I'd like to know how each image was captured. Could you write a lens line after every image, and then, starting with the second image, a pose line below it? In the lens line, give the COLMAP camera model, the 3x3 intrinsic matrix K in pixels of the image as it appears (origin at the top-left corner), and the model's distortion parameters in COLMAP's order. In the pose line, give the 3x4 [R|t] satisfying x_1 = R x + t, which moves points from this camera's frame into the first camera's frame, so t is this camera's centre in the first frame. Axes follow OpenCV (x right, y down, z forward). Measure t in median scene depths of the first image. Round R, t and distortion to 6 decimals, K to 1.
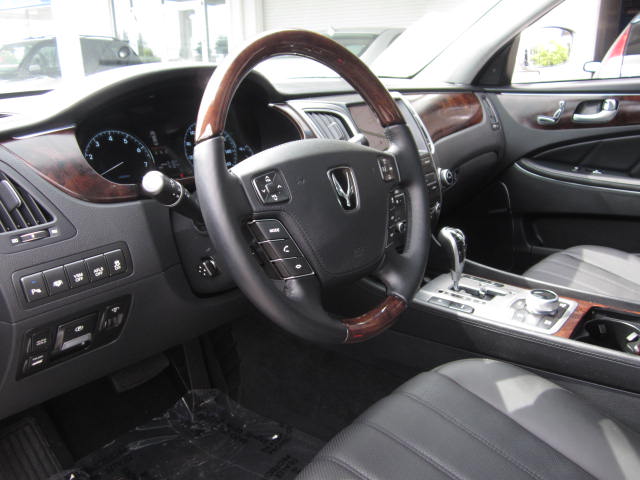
lens RADIAL K [[509.3, 0, 321.8], [0, 509.3, 238.0], [0, 0, 1]] dist [0.007506, 0.005028]
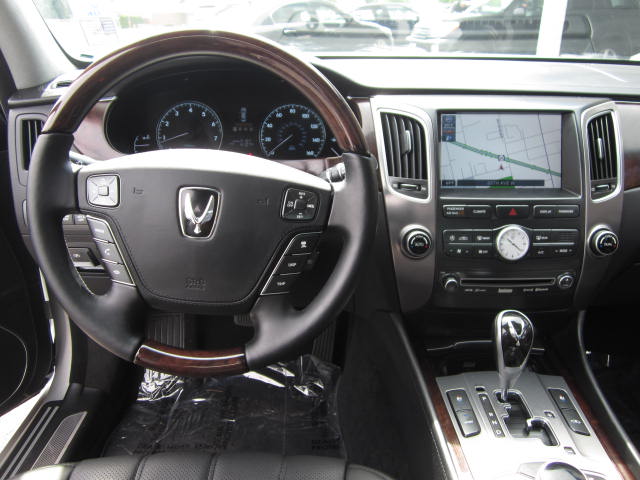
lens RADIAL K [[509.3, 0, 321.2], [0, 509.3, 241.0], [0, 0, 1]] dist [0.007506, 0.005028]
pose [[0.668271, 0.324226, -0.669545, 0.602036], [-0.261384, 0.944977, 0.196716, -0.213838], [0.696485, 0.043549, 0.716248, 0.405713]]
